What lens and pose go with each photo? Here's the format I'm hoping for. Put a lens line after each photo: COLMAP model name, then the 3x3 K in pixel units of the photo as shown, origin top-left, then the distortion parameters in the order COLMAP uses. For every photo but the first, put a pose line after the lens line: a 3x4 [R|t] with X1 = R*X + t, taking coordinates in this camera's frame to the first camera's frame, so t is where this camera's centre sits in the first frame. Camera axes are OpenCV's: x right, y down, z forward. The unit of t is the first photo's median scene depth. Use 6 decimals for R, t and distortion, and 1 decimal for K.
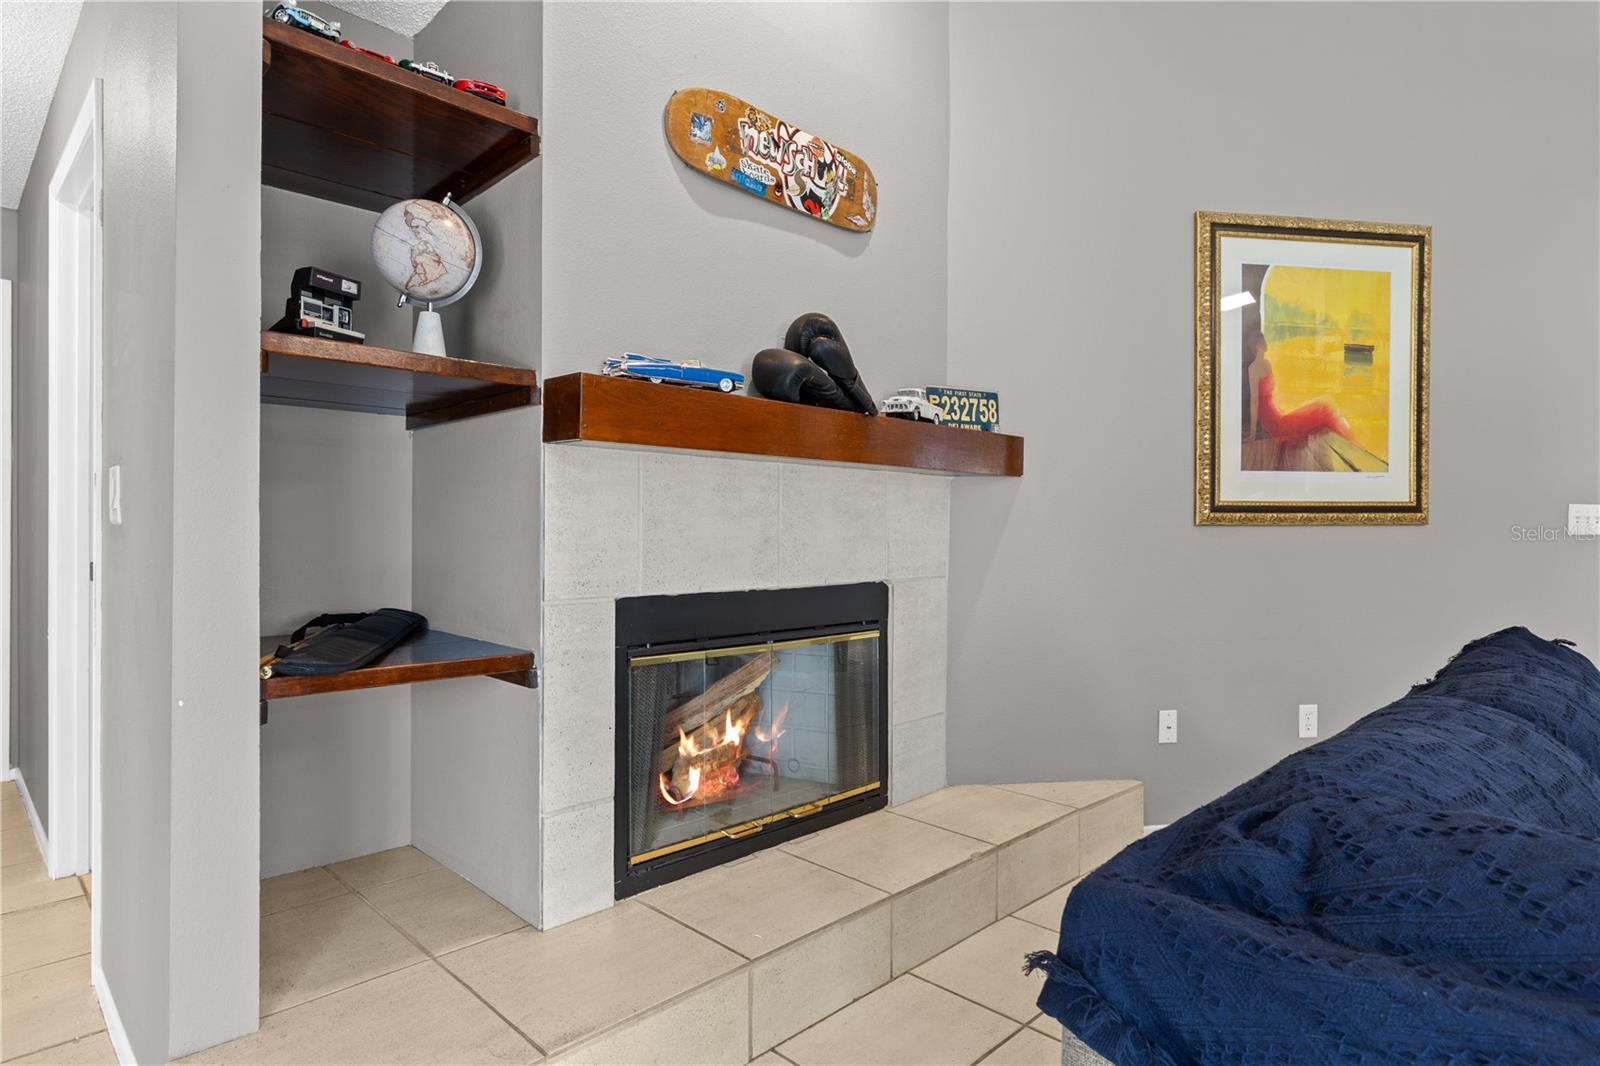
lens RADIAL K [[891.4, 0, 800.0], [0, 891.4, 533.0], [0, 0, 1]] dist [-0.002952, 0.000319]
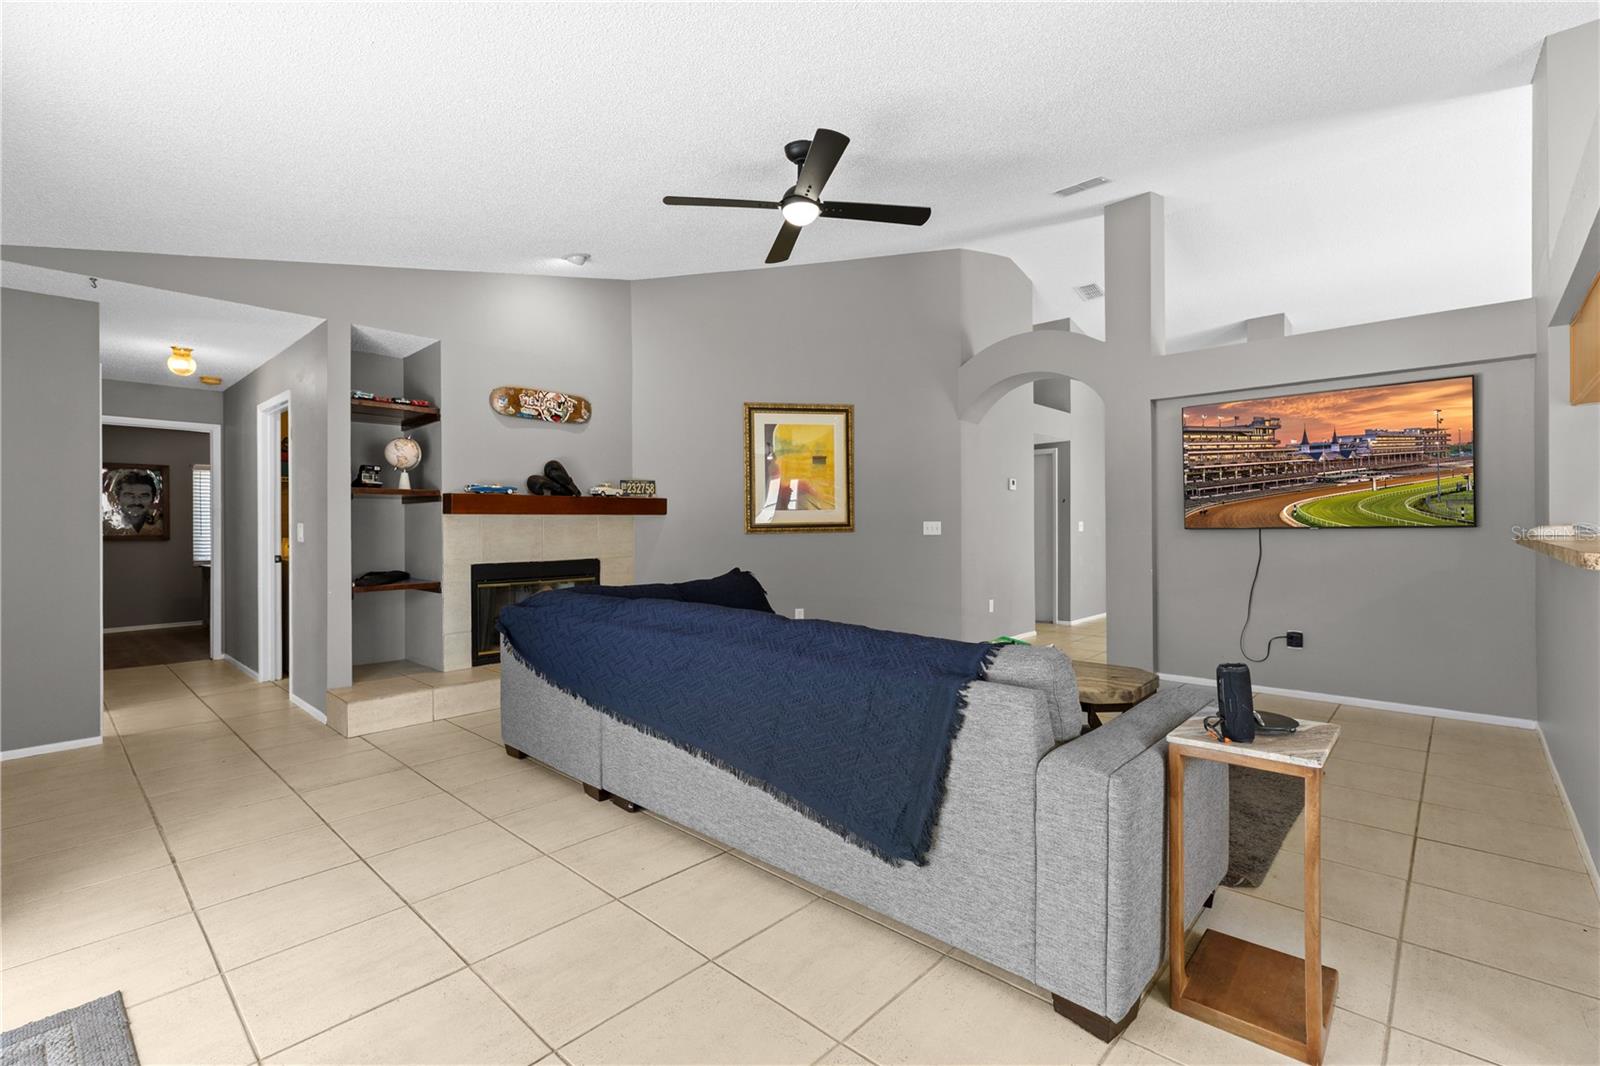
lens RADIAL K [[722.0, 0, 798.1], [0, 722.0, 524.2], [0, 0, 1]] dist [0.004476, -0.000190]
pose [[0.999299, -0.011319, 0.035679, 0.687824], [0.011471, 0.999926, -0.004061, -0.032991], [-0.035631, 0.004467, 0.999355, -1.248176]]
